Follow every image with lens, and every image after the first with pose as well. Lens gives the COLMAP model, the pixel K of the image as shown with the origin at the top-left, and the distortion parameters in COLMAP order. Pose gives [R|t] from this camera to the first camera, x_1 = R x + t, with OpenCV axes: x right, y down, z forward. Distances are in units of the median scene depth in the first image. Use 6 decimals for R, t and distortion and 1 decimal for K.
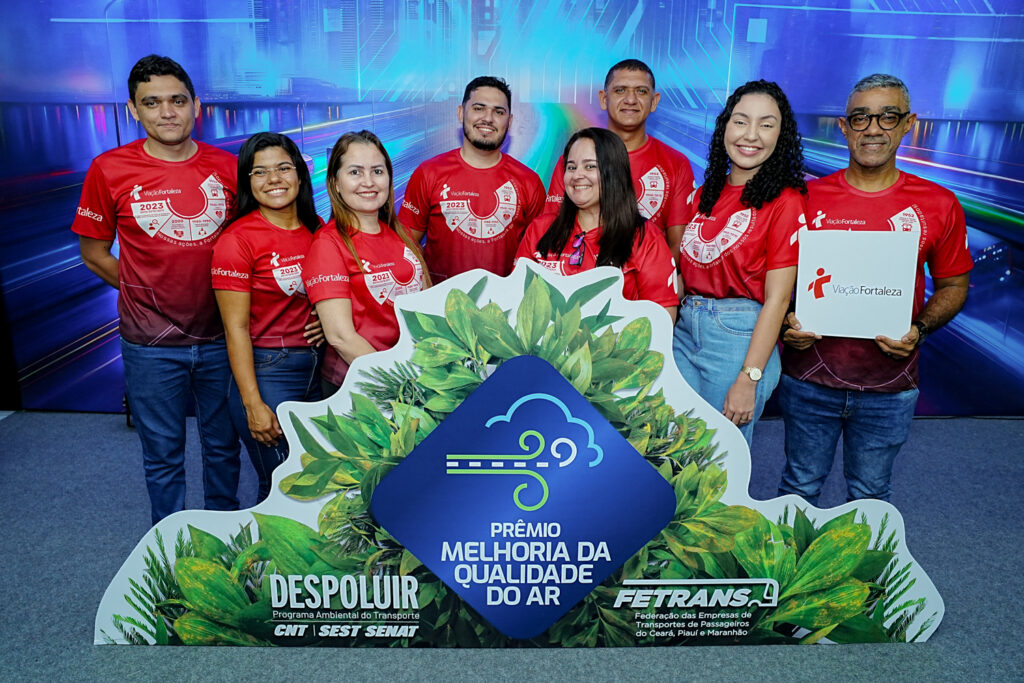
lens RADIAL K [[811.1, 0, 508.1], [0, 811.1, 359.9], [0, 0, 1]] dist [-0.065472, 0.073110]
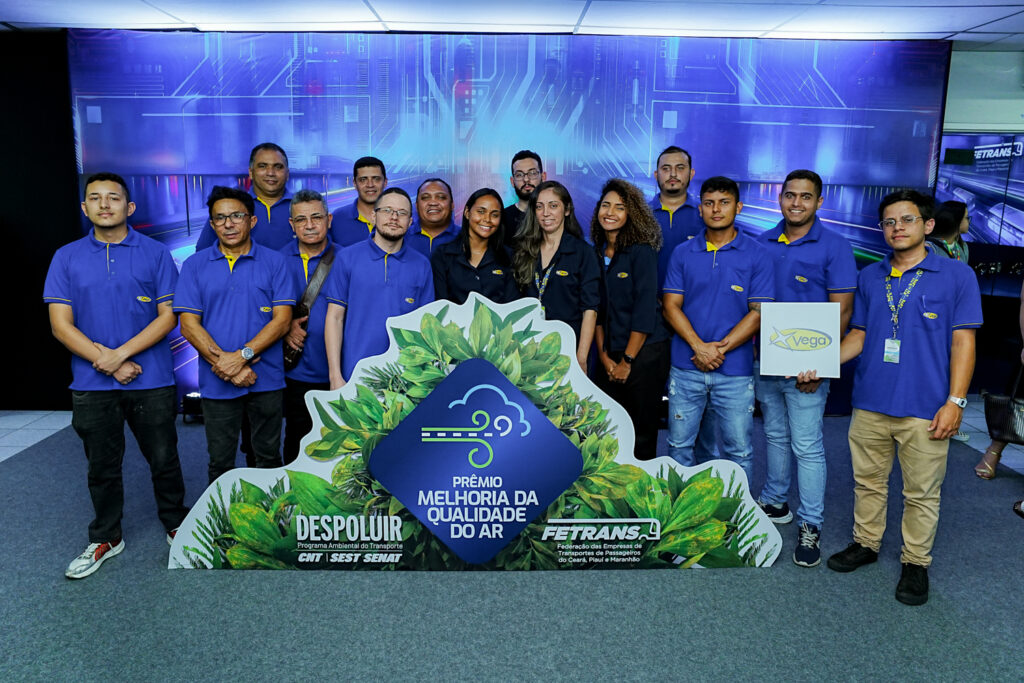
lens RADIAL K [[754.1, 0, 518.1], [0, 754.1, 298.1], [0, 0, 1]] dist [-0.058731, 0.044828]
pose [[0.999980, -0.002304, 0.005825, 0.084489], [0.002932, 0.993902, -0.110229, 0.034154], [-0.005536, 0.110243, 0.993889, -0.341741]]
